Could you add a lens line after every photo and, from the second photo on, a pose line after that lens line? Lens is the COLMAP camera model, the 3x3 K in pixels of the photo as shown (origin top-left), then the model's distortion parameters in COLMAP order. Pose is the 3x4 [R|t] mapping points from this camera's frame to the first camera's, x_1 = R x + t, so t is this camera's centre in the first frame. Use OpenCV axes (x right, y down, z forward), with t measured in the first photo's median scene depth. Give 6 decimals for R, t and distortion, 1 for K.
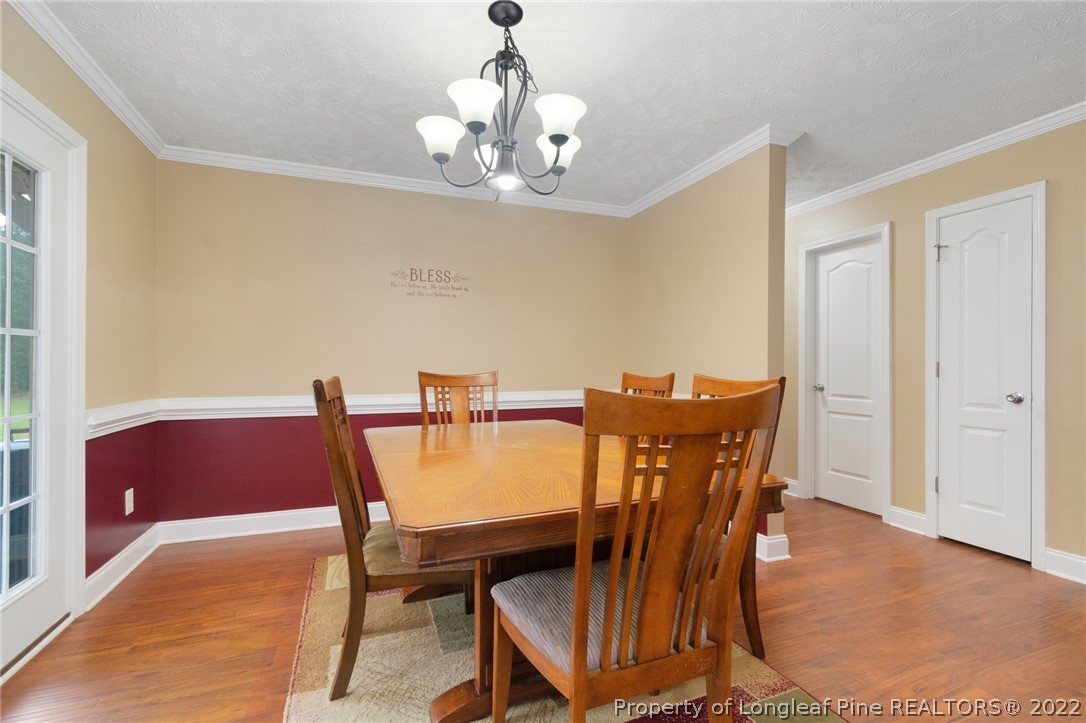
lens RADIAL K [[494.4, 0, 544.8], [0, 494.4, 366.2], [0, 0, 1]] dist [-0.012208, -0.000244]
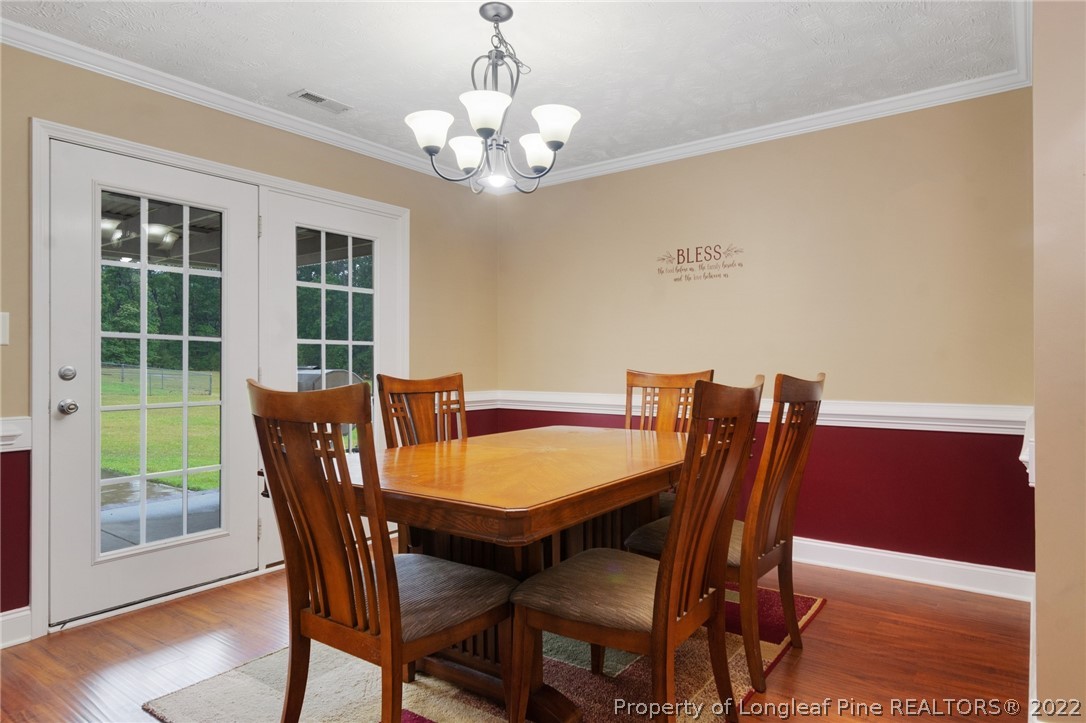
lens RADIAL K [[646.3, 0, 543.8], [0, 646.3, 359.3], [0, 0, 1]] dist [-0.005935, -0.000692]
pose [[0.526282, -0.006289, -0.850287, 0.658077], [0.008378, 0.999962, -0.002210, -0.007374], [0.850269, -0.005961, 0.526315, 0.240105]]
